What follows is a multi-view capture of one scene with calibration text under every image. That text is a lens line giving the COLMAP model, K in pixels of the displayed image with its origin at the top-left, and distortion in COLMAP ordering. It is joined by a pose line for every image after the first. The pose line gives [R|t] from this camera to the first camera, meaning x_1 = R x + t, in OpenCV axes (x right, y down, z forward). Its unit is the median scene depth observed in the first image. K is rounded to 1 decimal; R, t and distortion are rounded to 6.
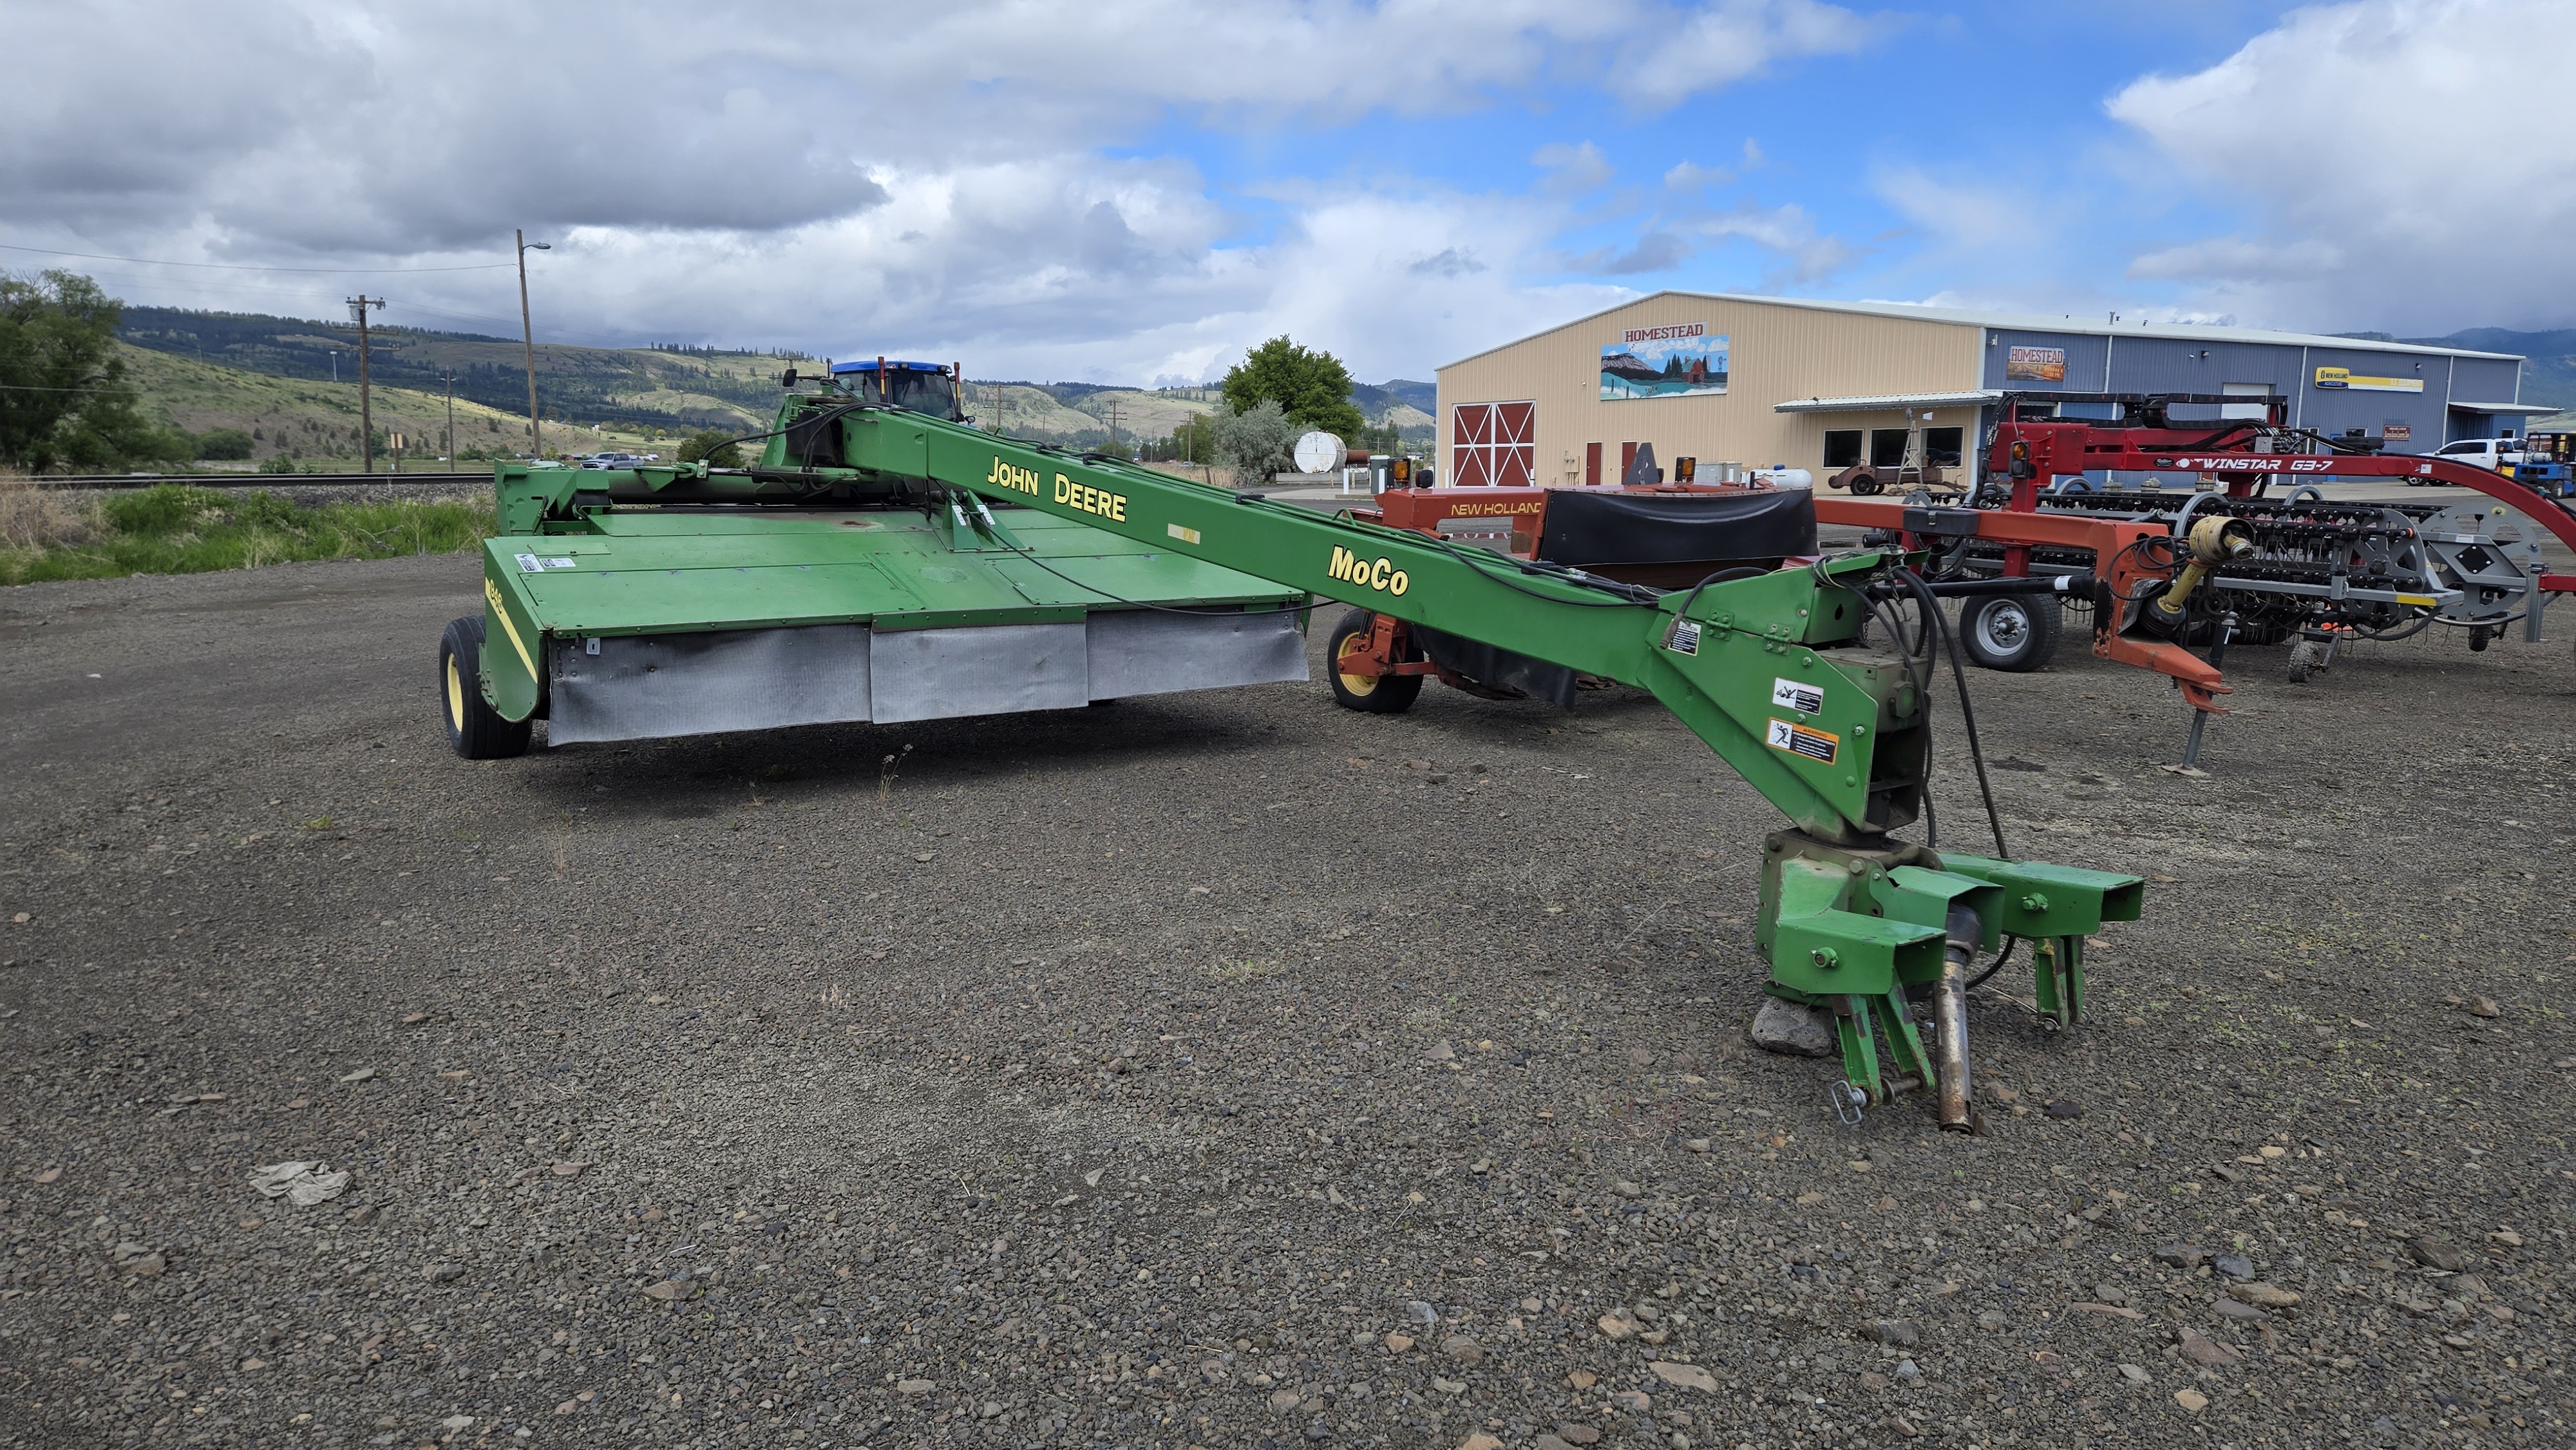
lens RADIAL K [[1682.2, 0, 1252.1], [0, 1682.2, 730.9], [0, 0, 1]] dist [0.094698, -0.077777]
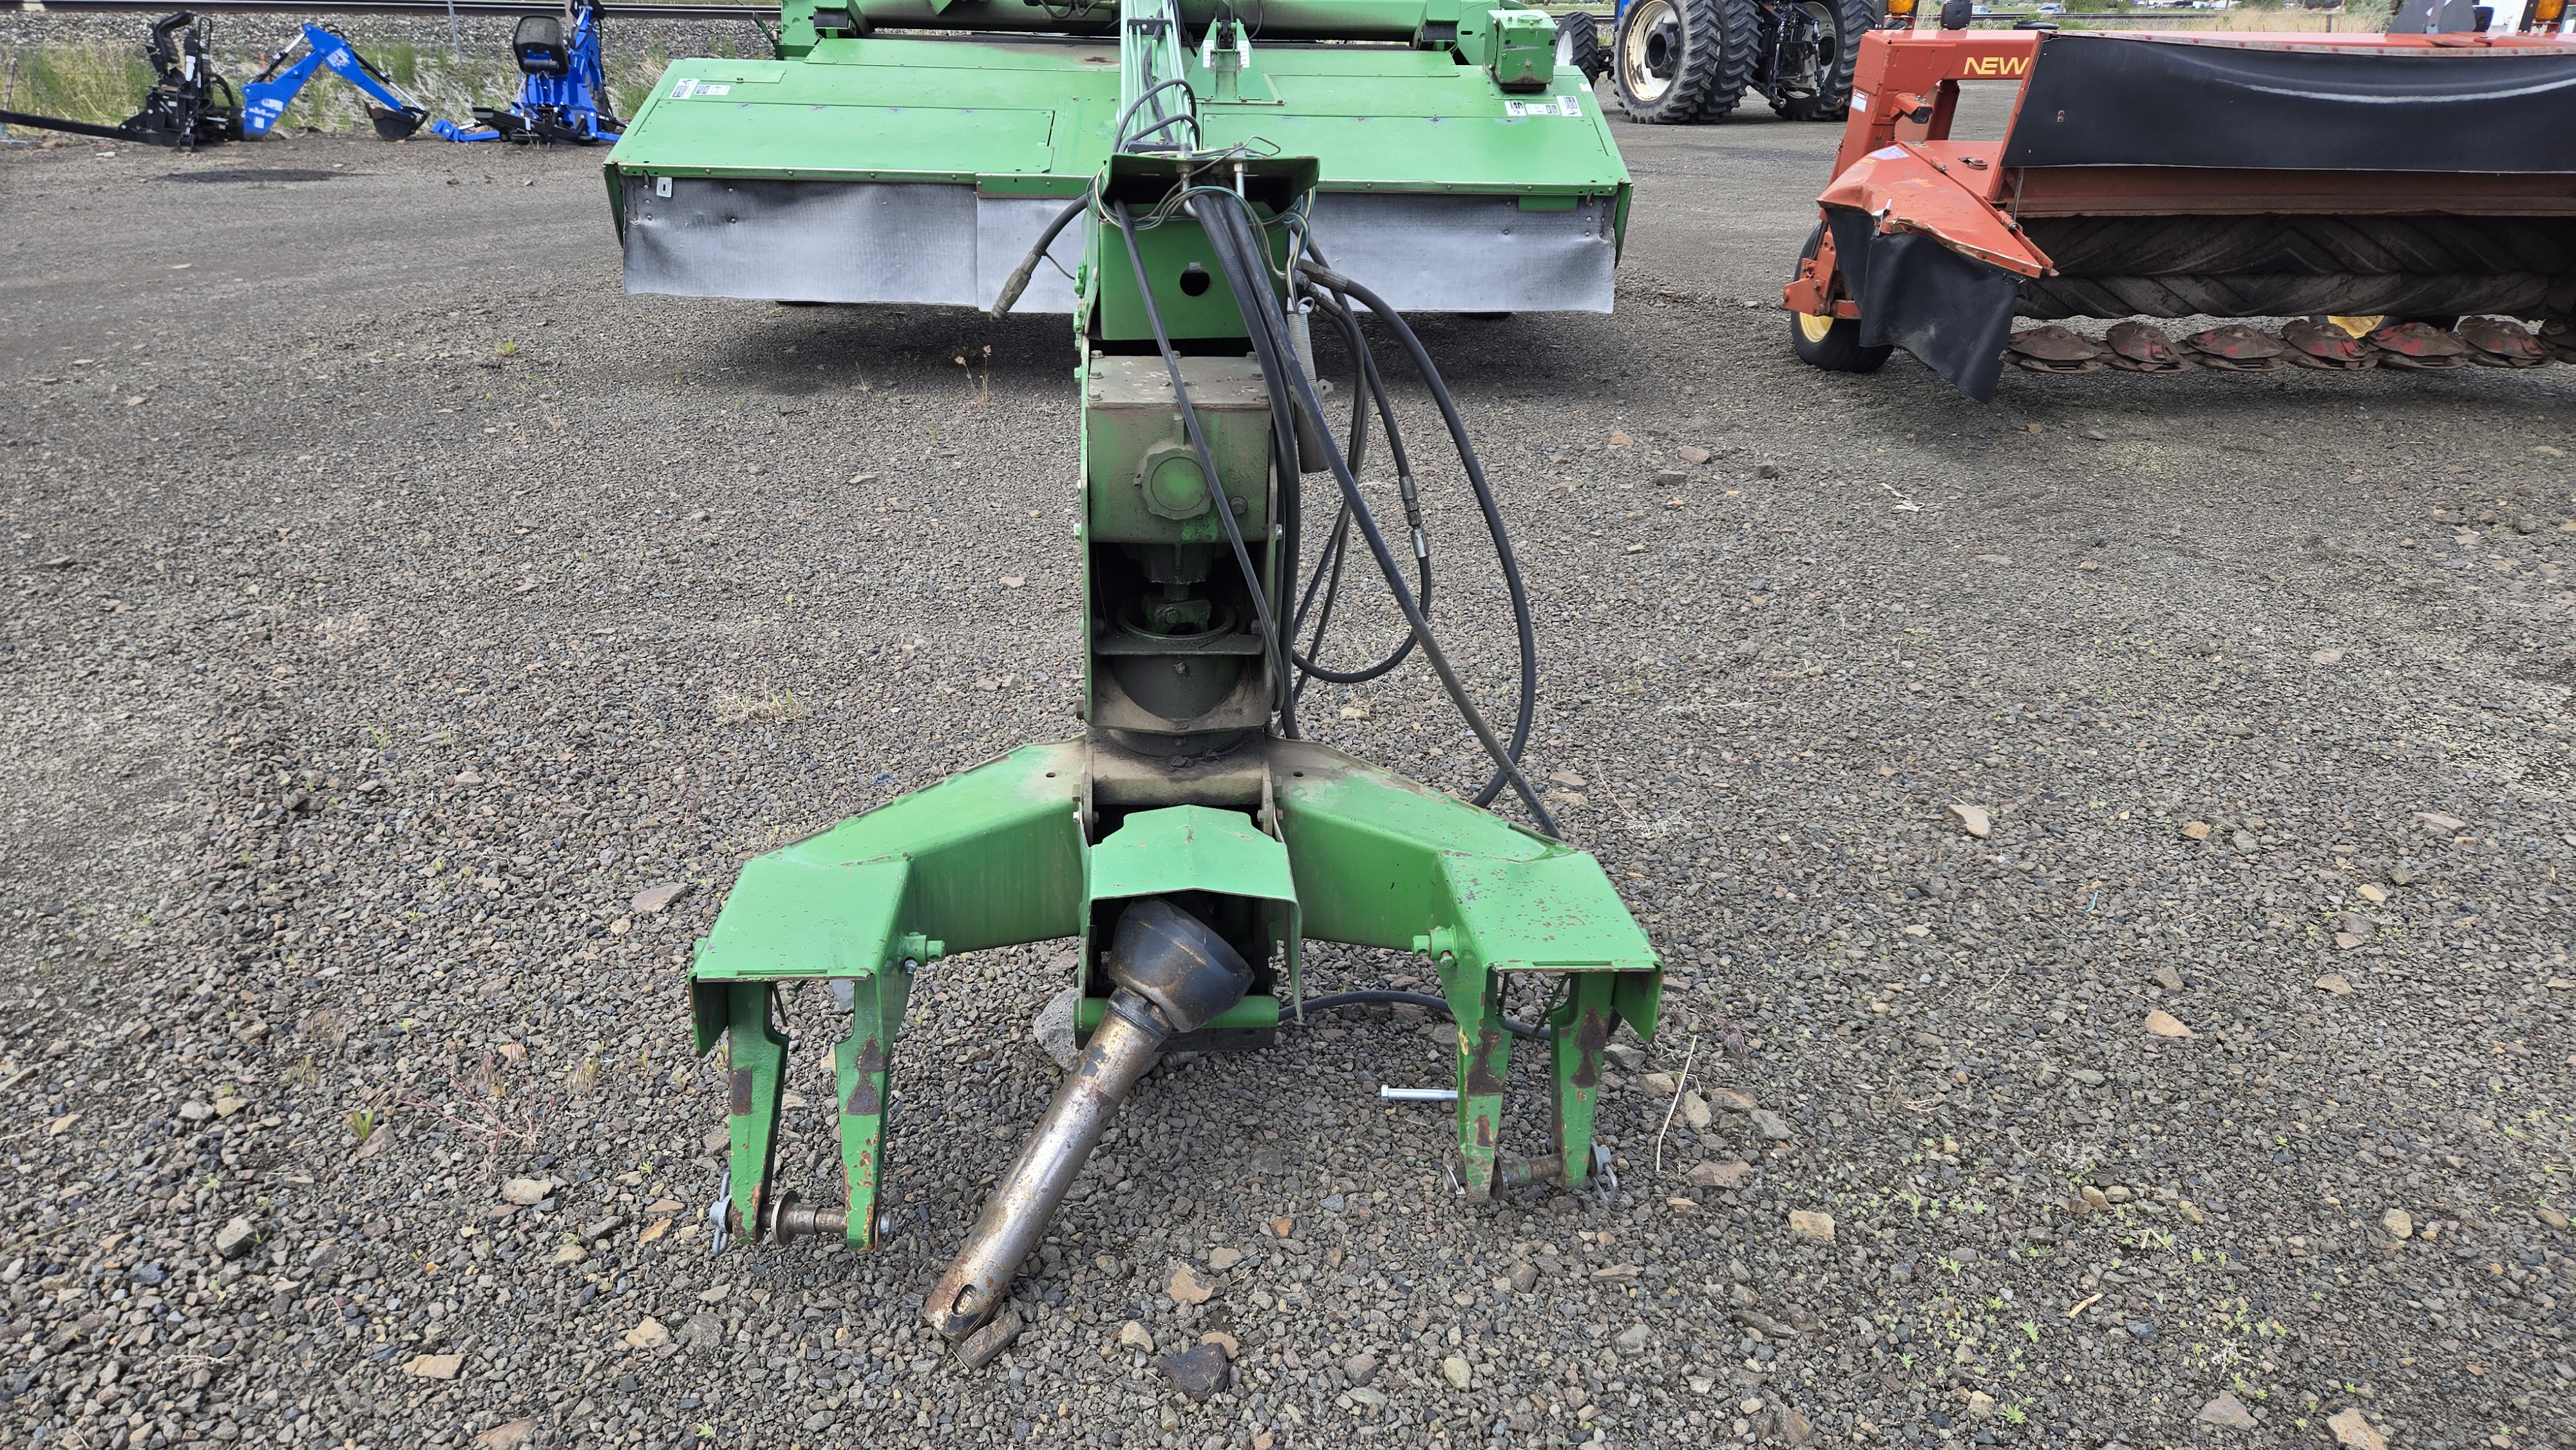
lens RADIAL K [[1682.2, 0, 1252.1], [0, 1682.2, 730.9], [0, 0, 1]] dist [0.094698, -0.077777]
pose [[0.839411, 0.226585, -0.494012, 0.338911], [-0.102324, 0.958582, 0.265801, -0.039918], [0.533777, -0.172567, 0.827830, 0.313050]]
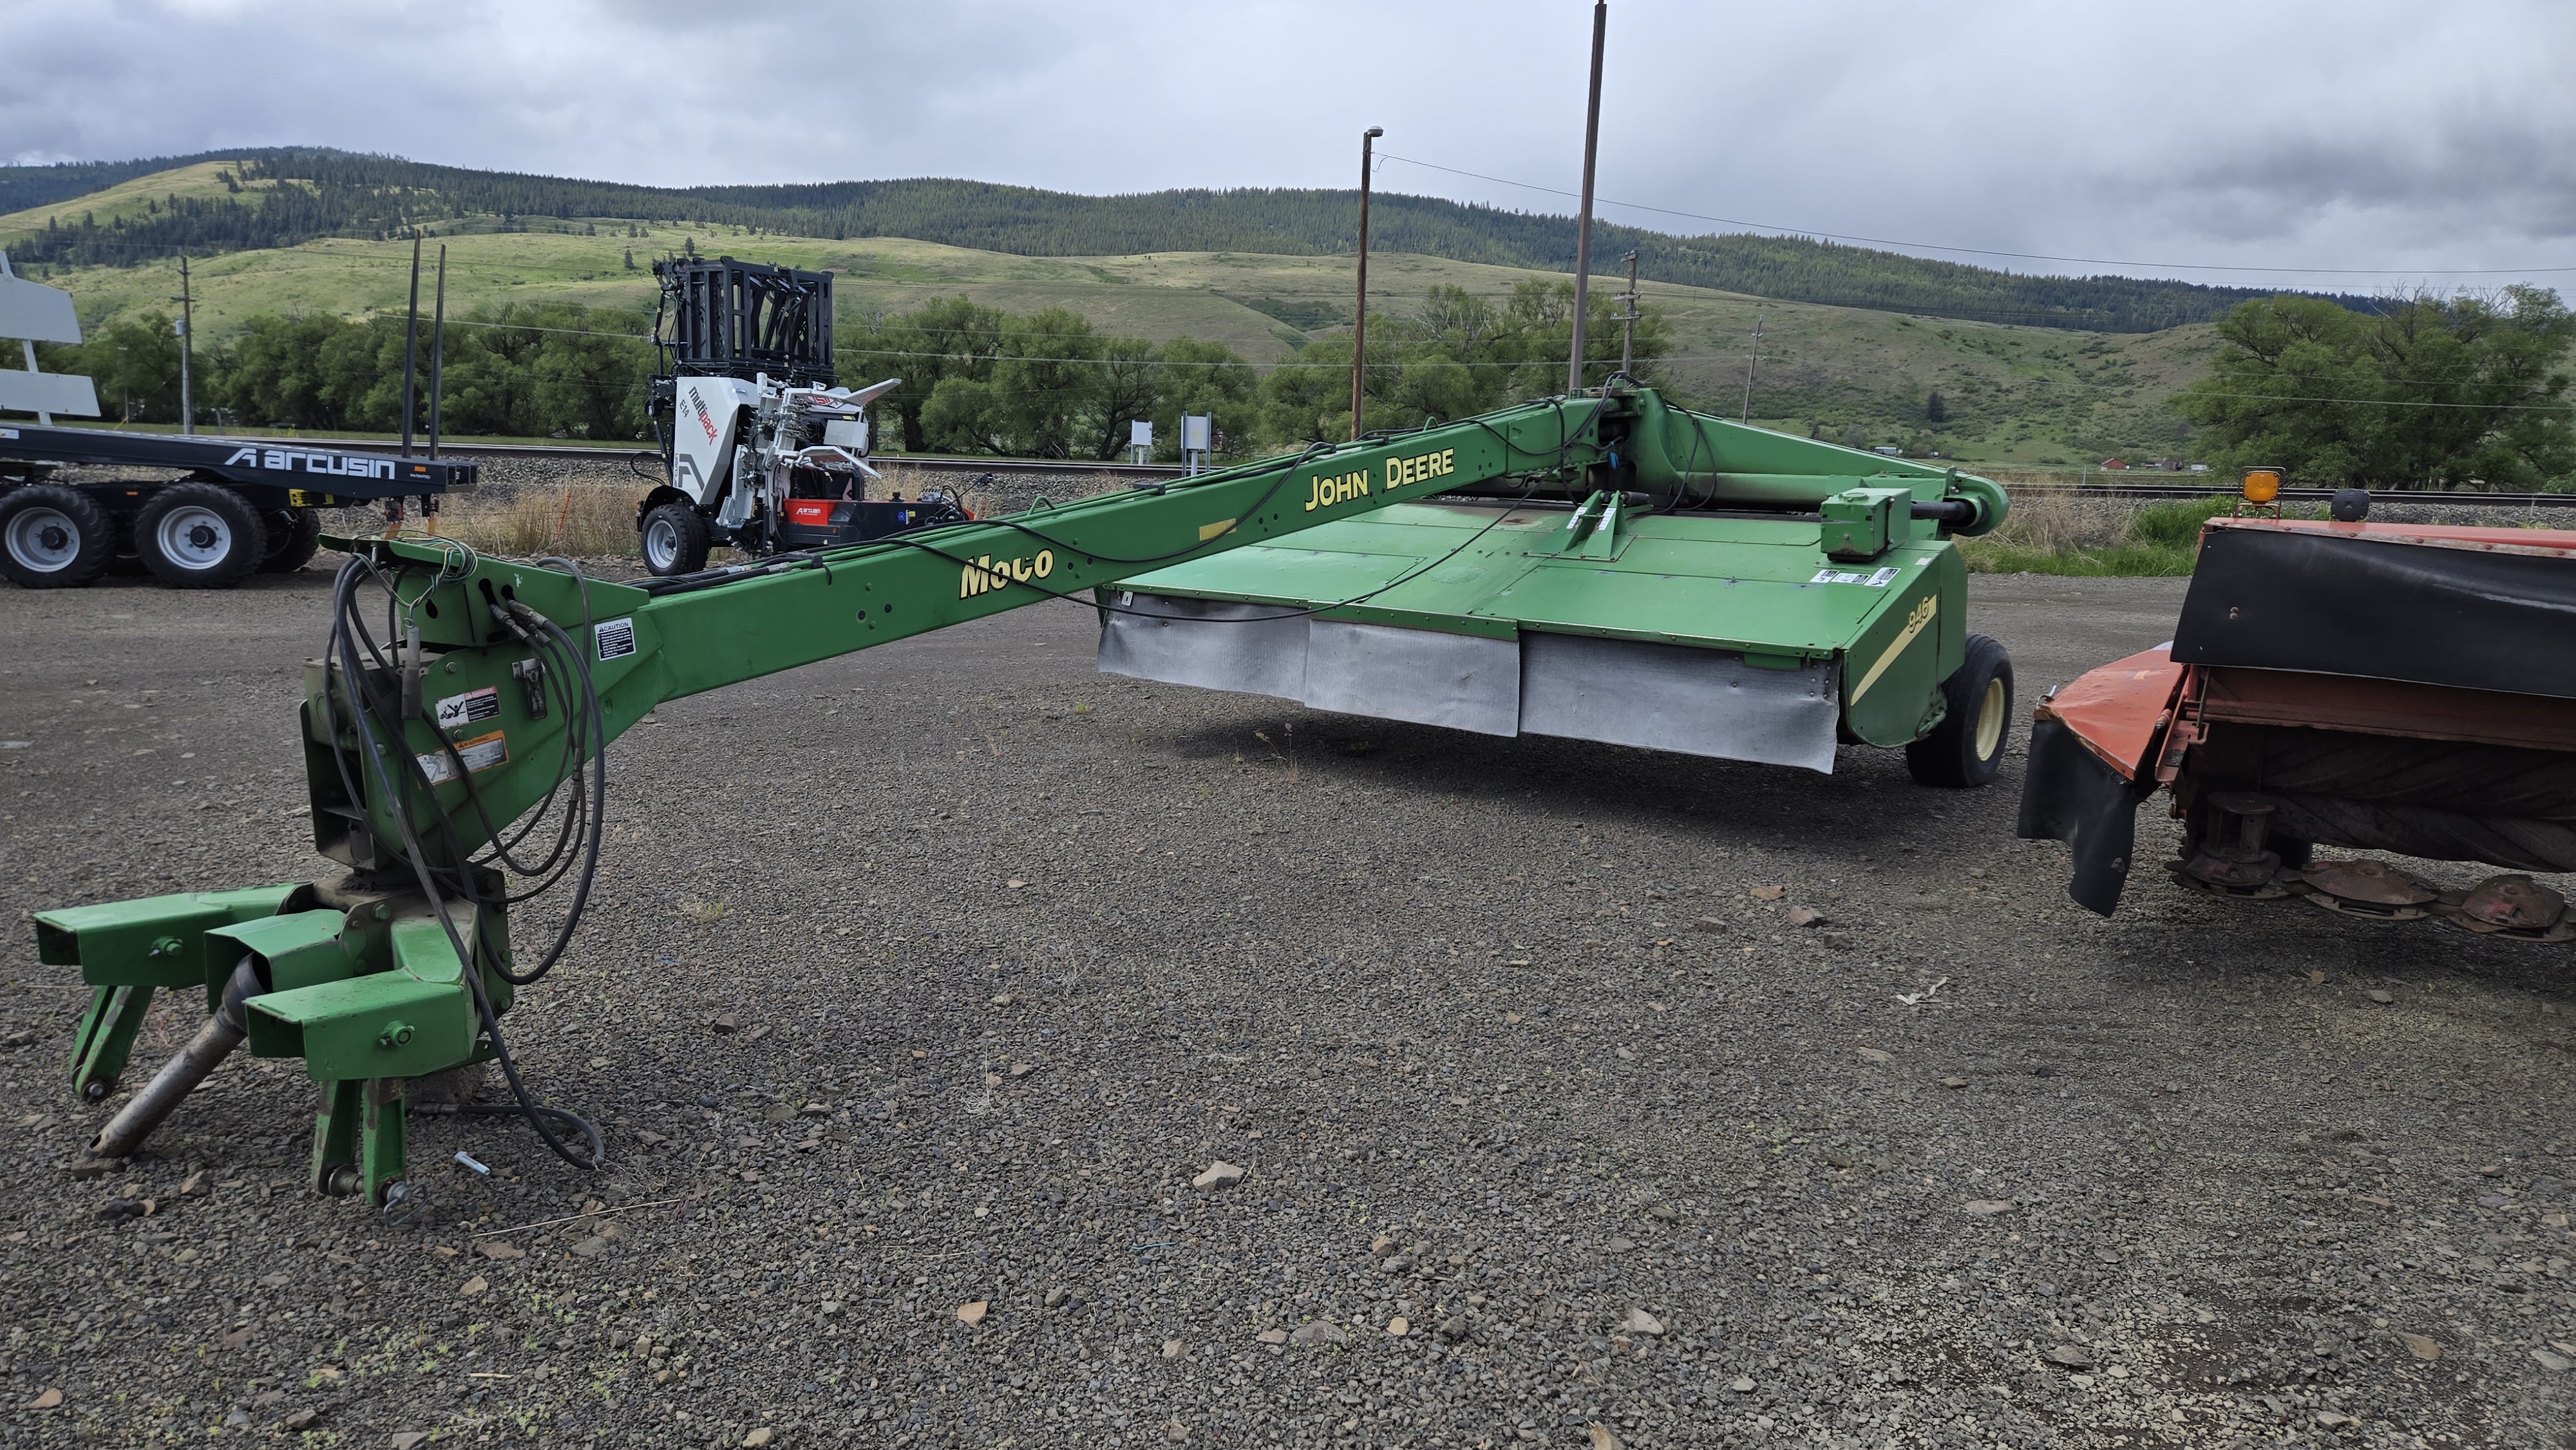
lens RADIAL K [[1682.2, 0, 1252.1], [0, 1682.2, 730.9], [0, 0, 1]] dist [0.094698, -0.077777]
pose [[0.327389, 0.166423, -0.930118, 0.683187], [-0.175862, 0.977899, 0.113072, -0.094723], [0.928380, 0.126554, 0.349421, 0.579083]]
